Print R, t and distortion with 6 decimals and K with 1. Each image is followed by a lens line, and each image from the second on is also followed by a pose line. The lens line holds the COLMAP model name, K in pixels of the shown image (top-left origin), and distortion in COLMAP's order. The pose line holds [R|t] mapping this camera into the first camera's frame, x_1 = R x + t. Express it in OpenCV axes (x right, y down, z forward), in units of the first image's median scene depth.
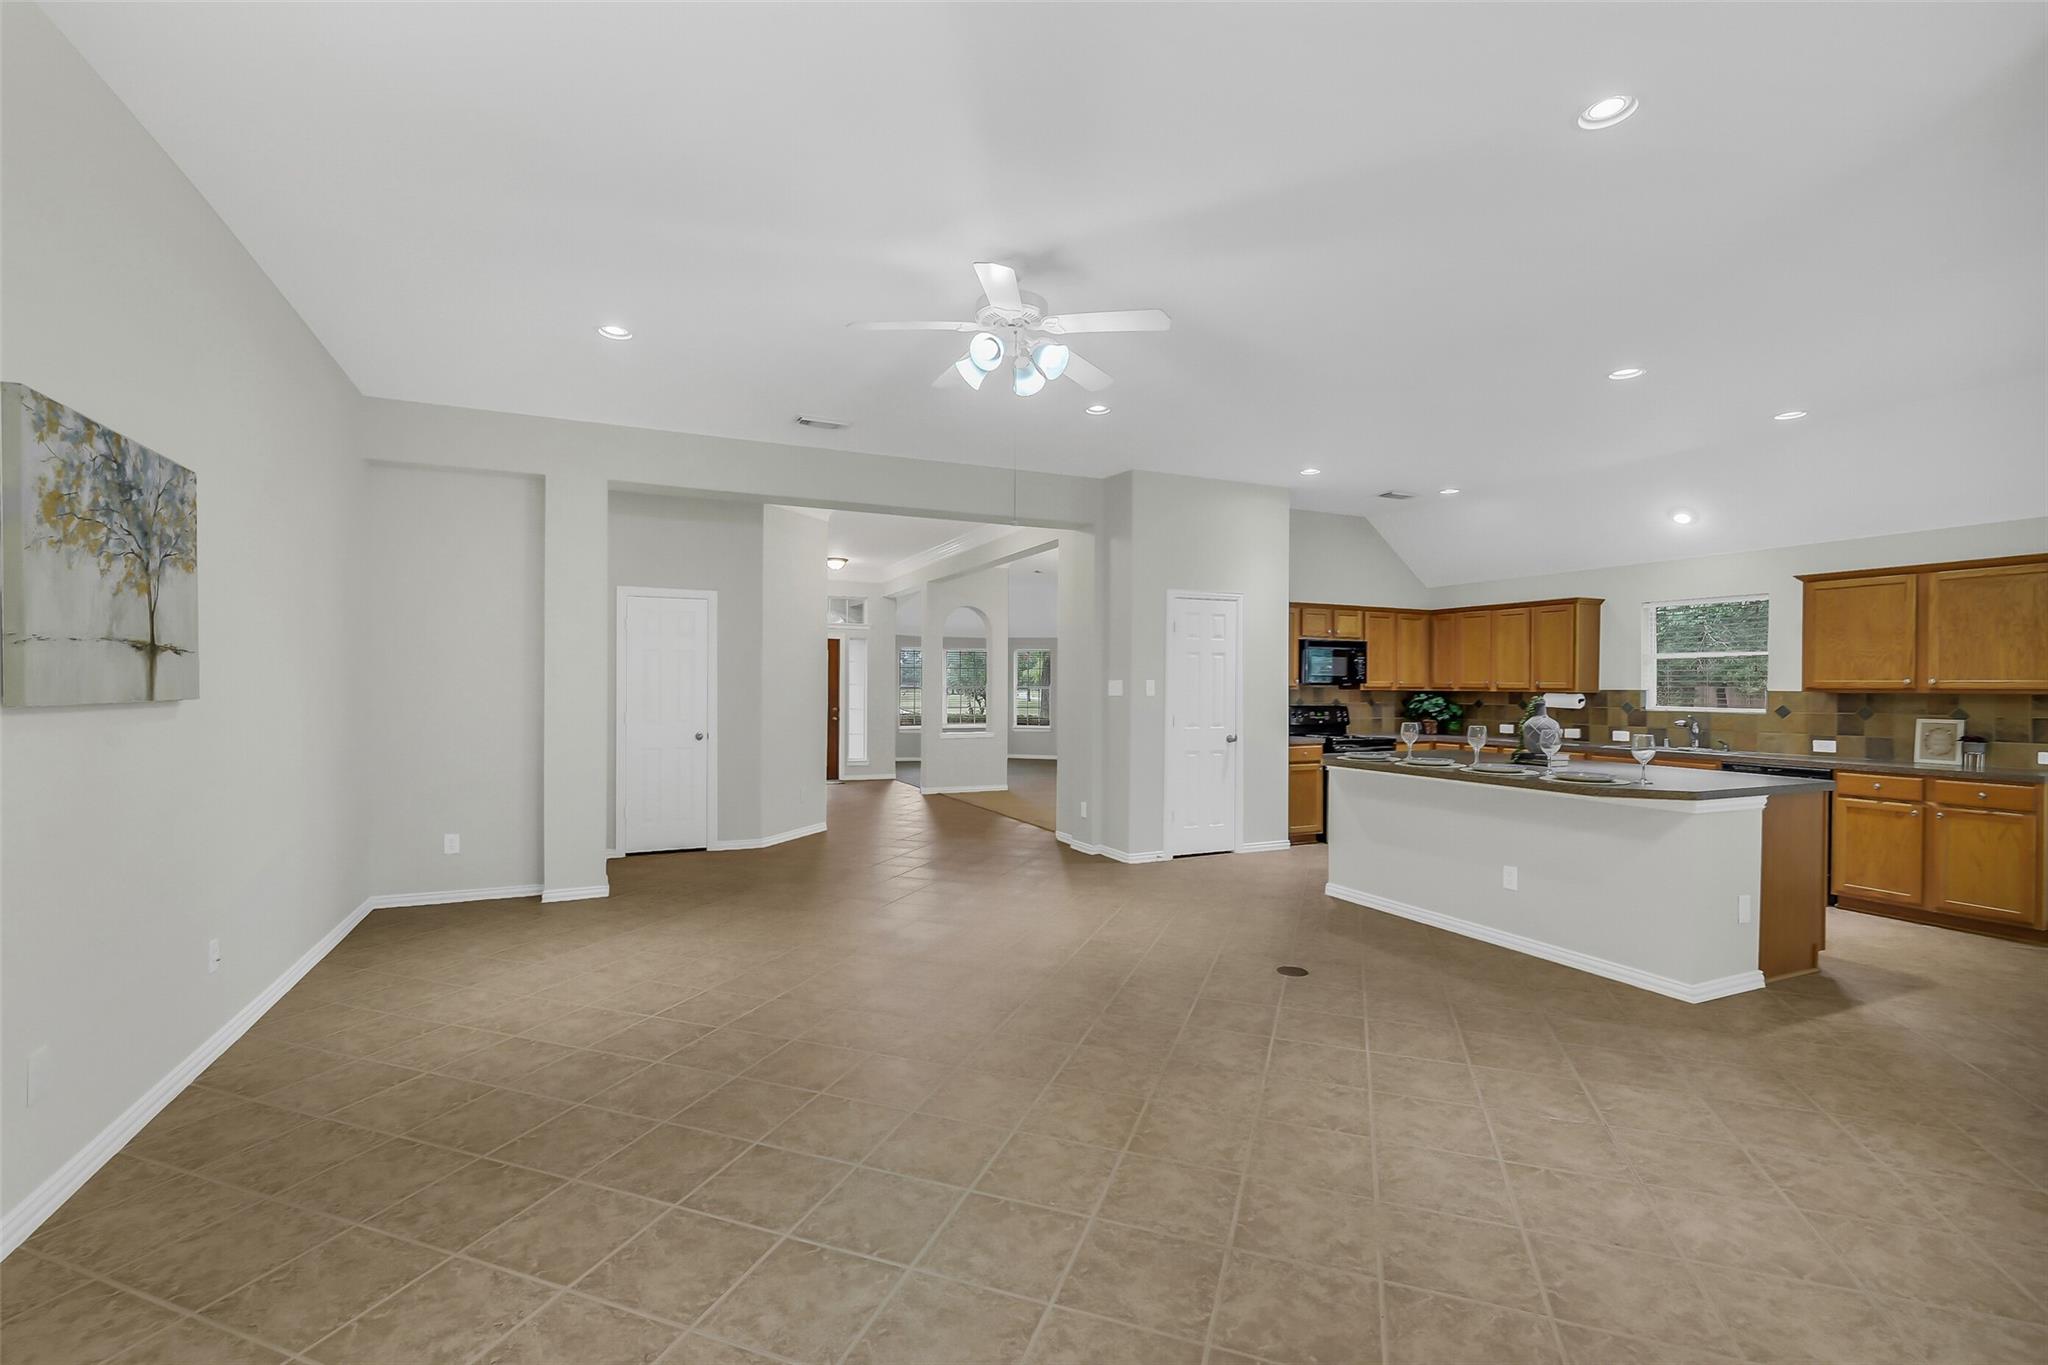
lens RADIAL K [[890.1, 0, 1023.4], [0, 890.1, 687.4], [0, 0, 1]] dist [0.008210, -0.004004]
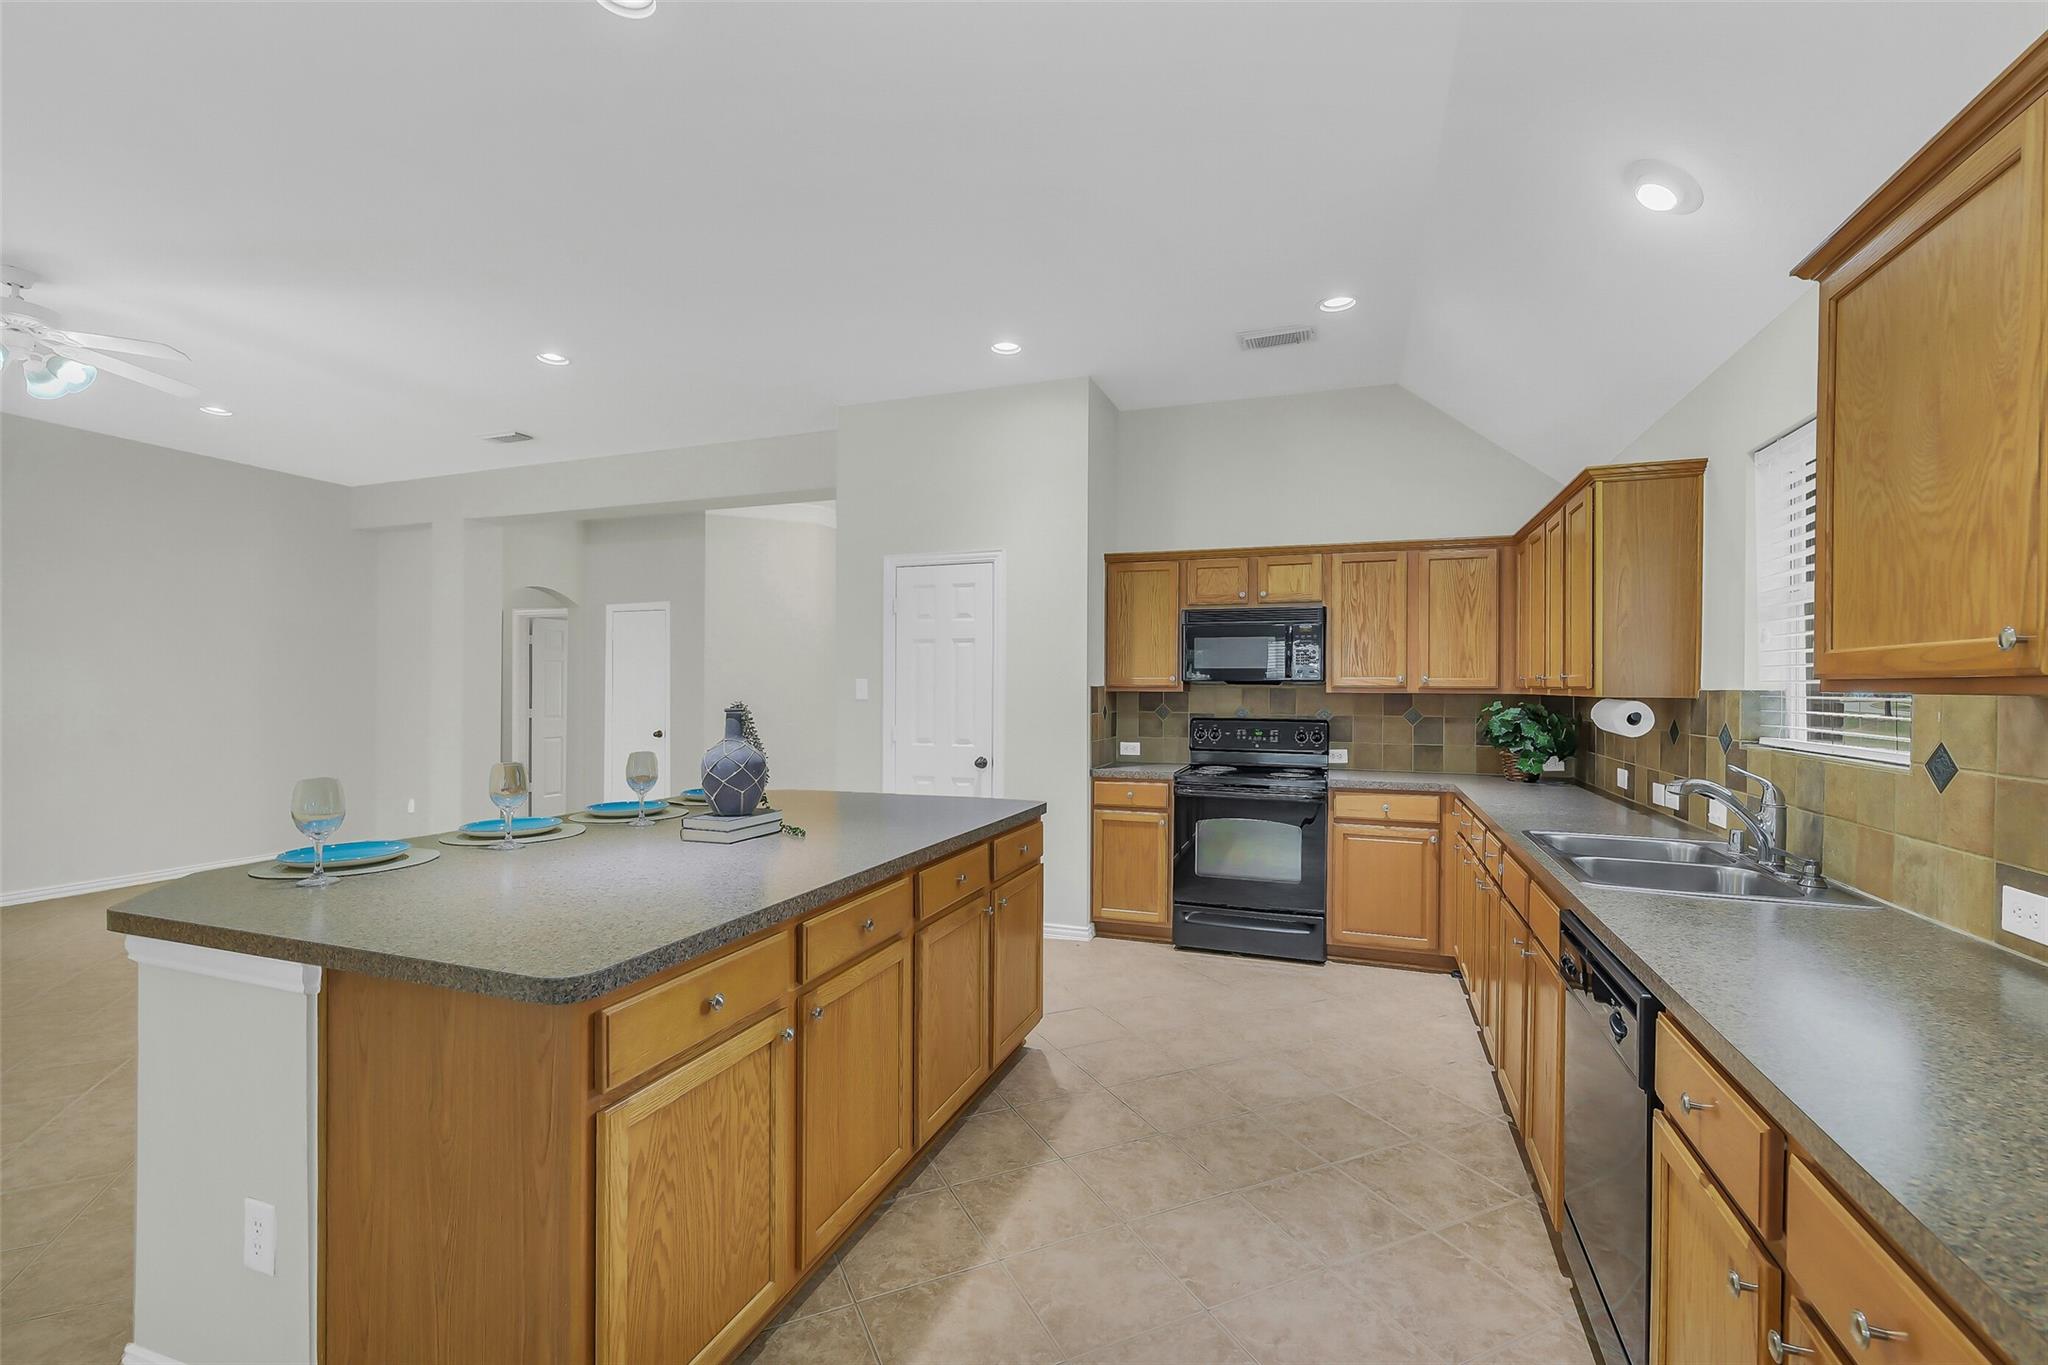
lens RADIAL K [[887.7, 0, 1026.7], [0, 887.7, 682.3], [0, 0, 1]] dist [0.001316, -0.001260]
pose [[0.710625, -0.008178, -0.703523, 0.867079], [-0.001136, 0.999918, -0.012771, 0.005192], [0.703570, 0.009874, 0.710558, 0.627007]]
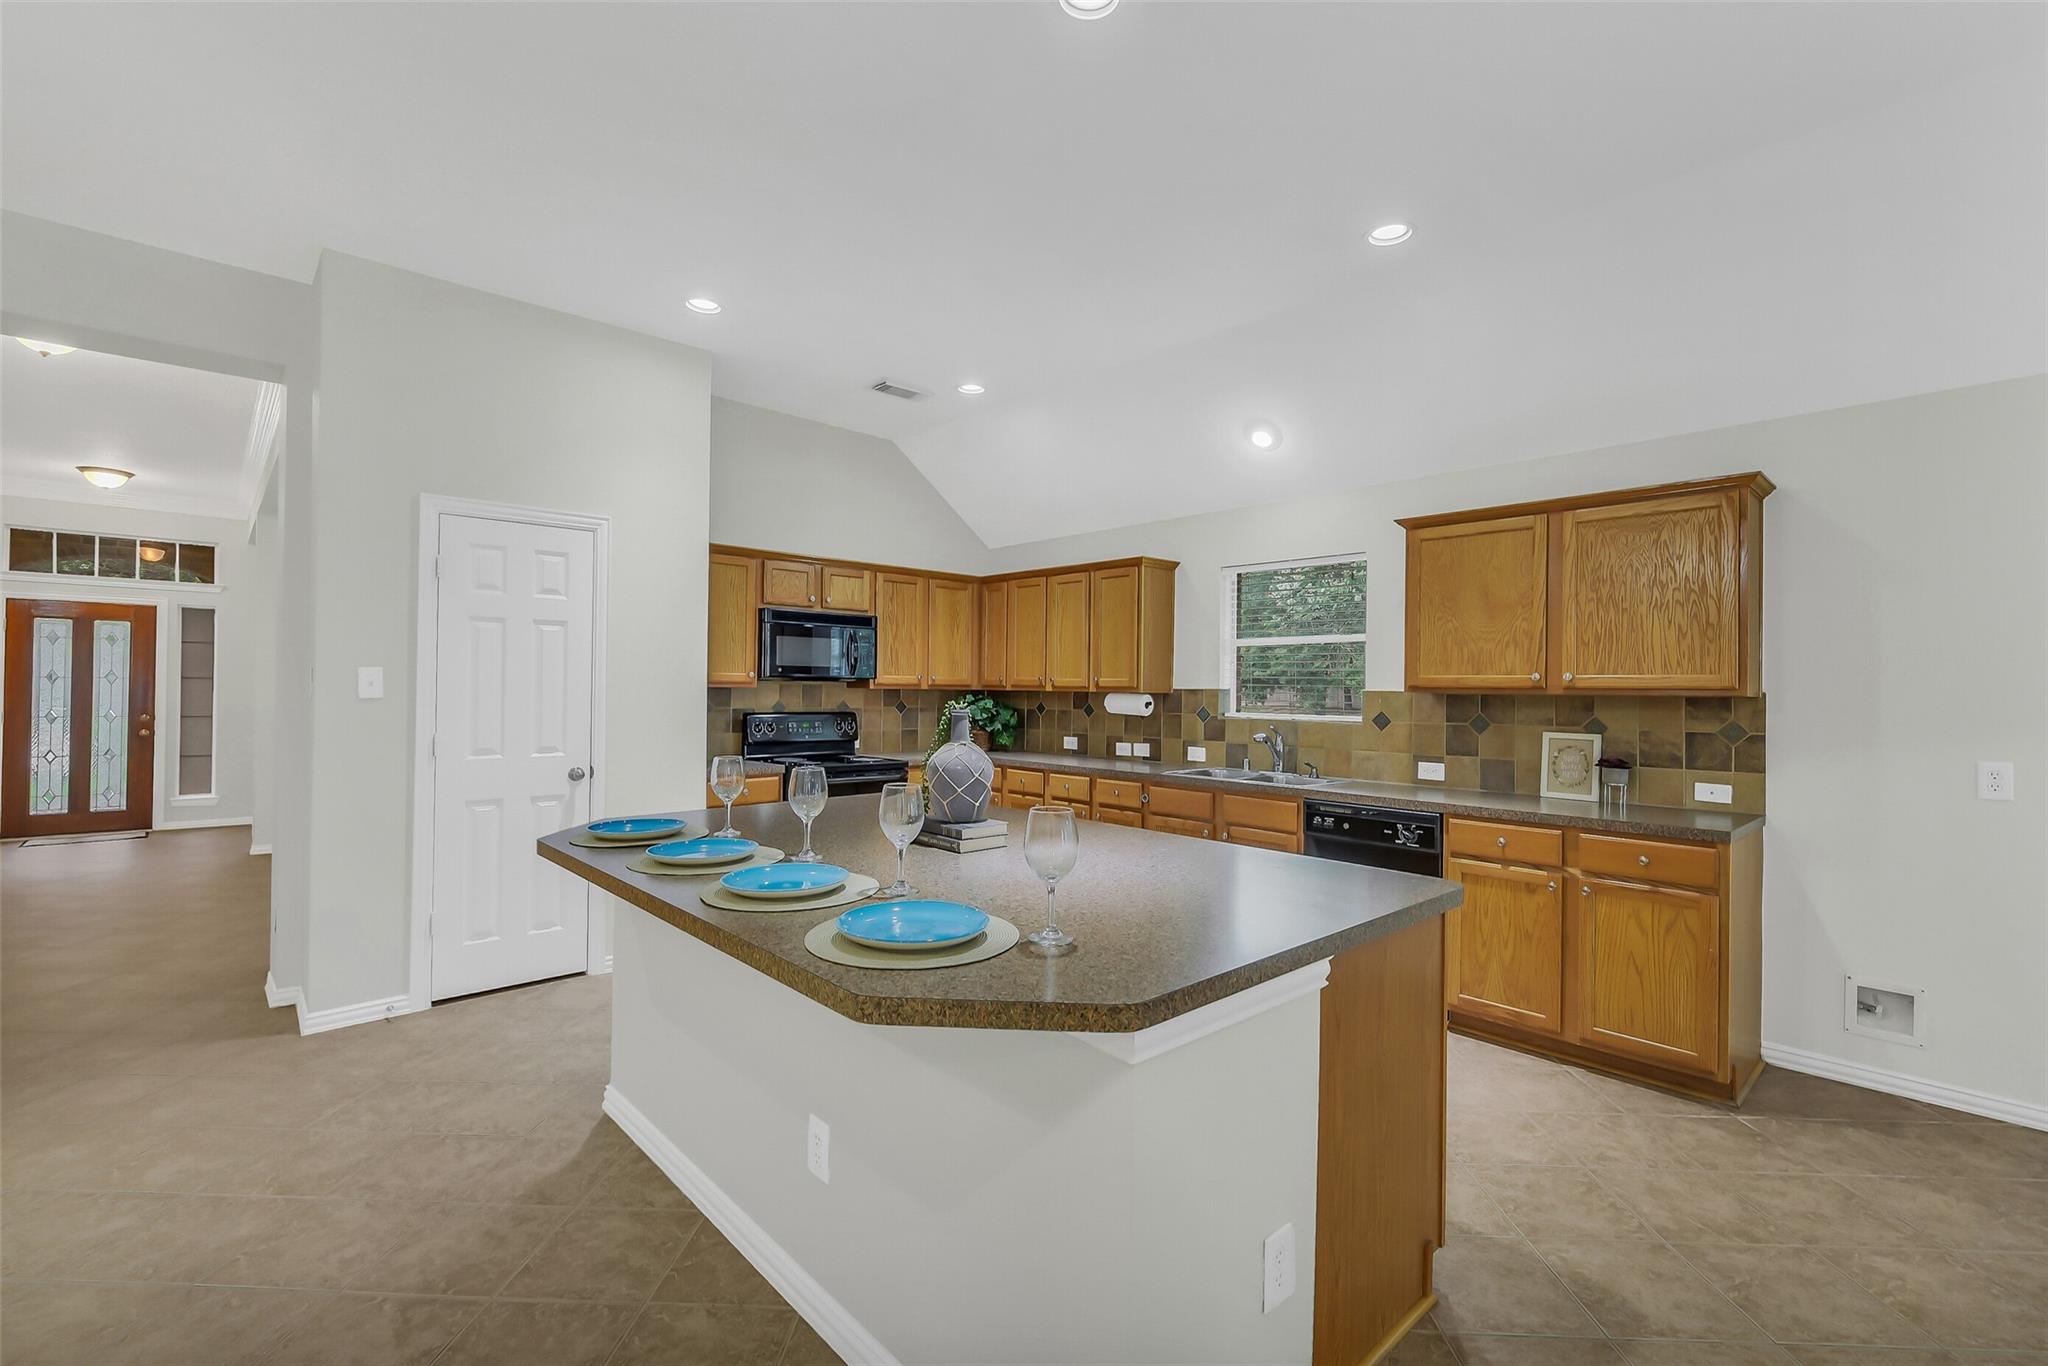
lens RADIAL K [[887.7, 0, 1026.7], [0, 887.7, 682.8], [0, 0, 1]] dist [0.001316, -0.001260]
pose [[0.950828, 0.005171, 0.309677, 0.384145], [-0.003786, 0.999980, -0.005073, 0.002198], [-0.309697, 0.003651, 0.950828, 0.441495]]
